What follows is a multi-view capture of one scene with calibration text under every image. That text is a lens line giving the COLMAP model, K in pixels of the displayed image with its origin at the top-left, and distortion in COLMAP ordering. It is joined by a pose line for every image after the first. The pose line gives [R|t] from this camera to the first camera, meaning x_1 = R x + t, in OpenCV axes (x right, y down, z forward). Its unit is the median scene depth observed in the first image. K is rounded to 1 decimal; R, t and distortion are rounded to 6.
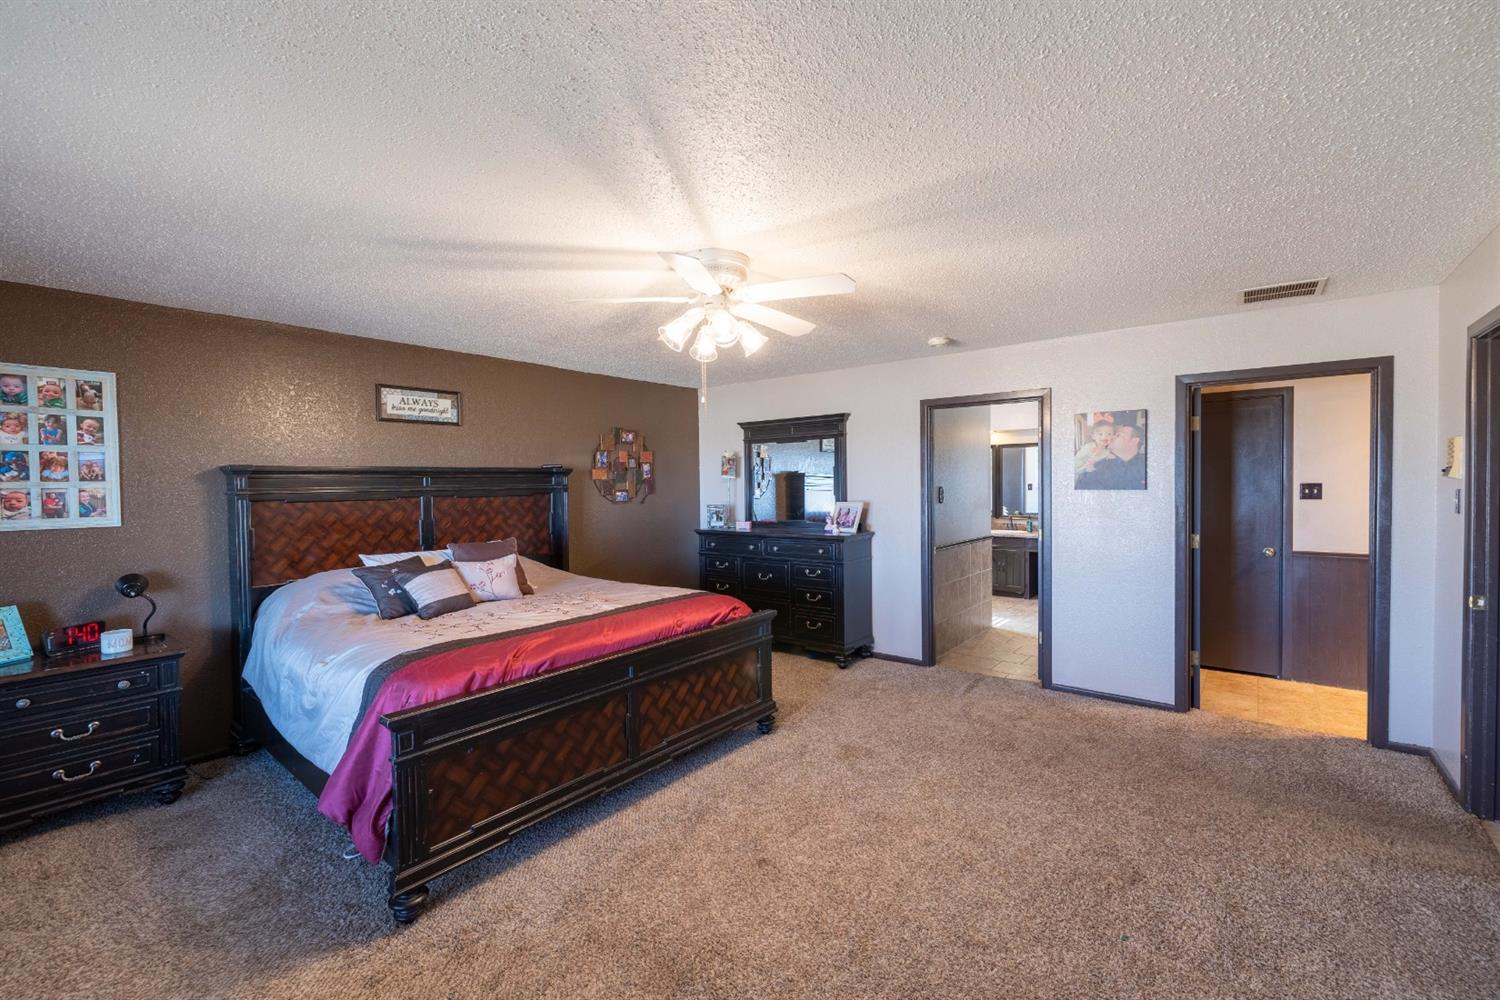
lens RADIAL K [[629.1, 0, 747.2], [0, 629.1, 498.3], [0, 0, 1]] dist [0.000096, -0.000472]
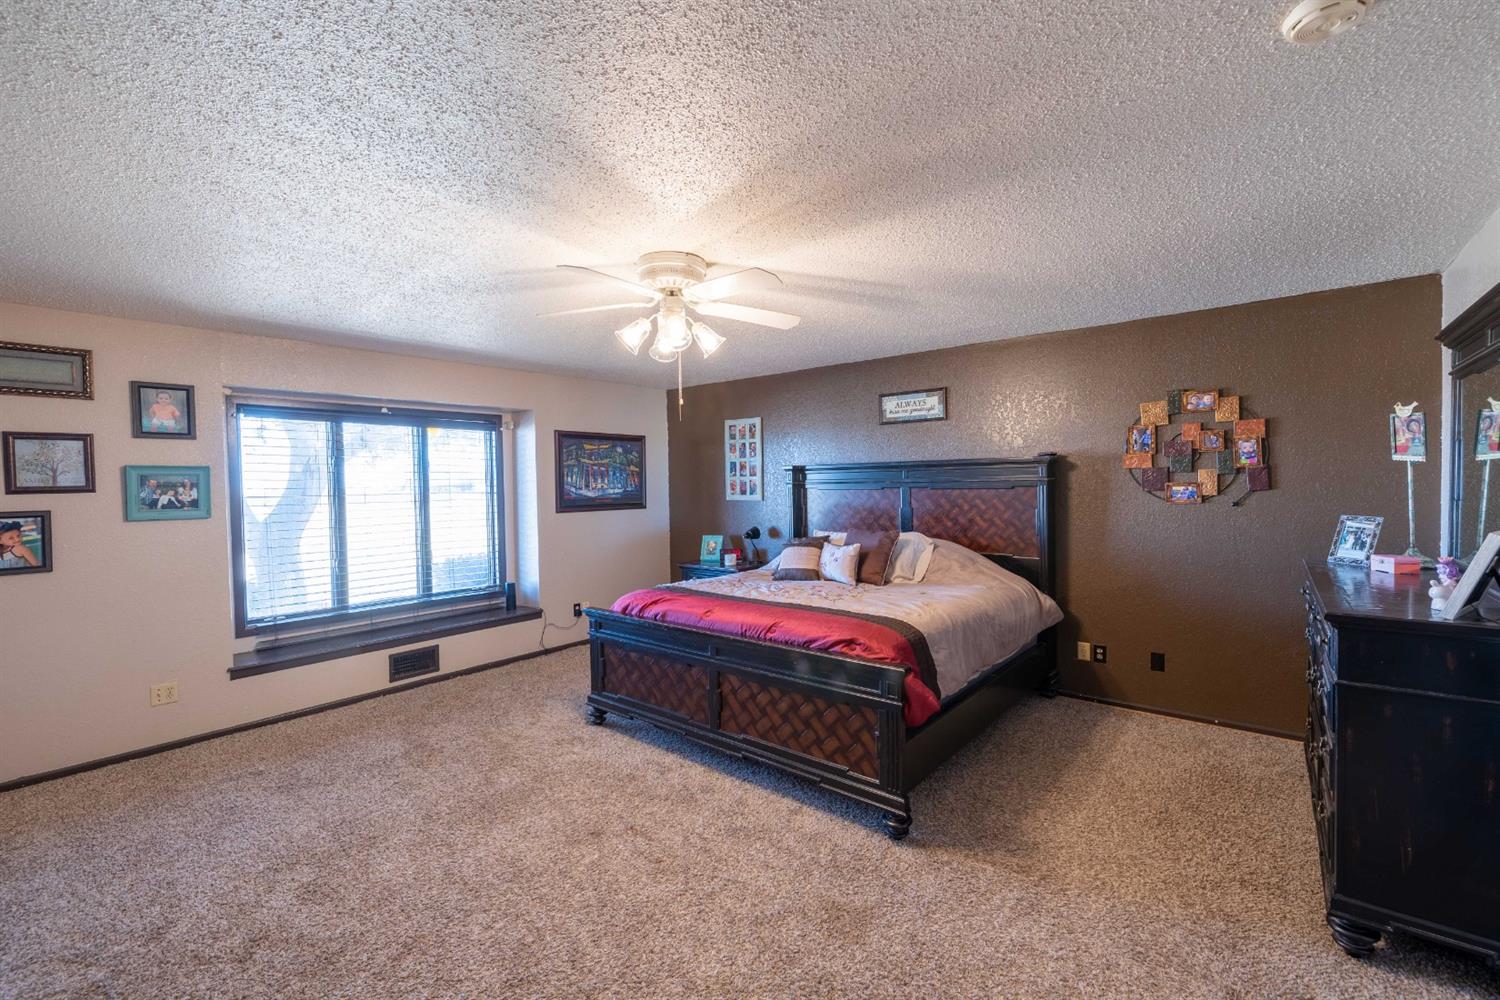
lens RADIAL K [[629.1, 0, 748.2], [0, 629.1, 495.4], [0, 0, 1]] dist [0.000096, -0.000472]
pose [[-0.014477, 0.036184, -0.999240, 0.731166], [-0.008435, 0.999305, 0.036309, -0.031887], [0.999860, 0.008955, -0.014162, 0.859094]]
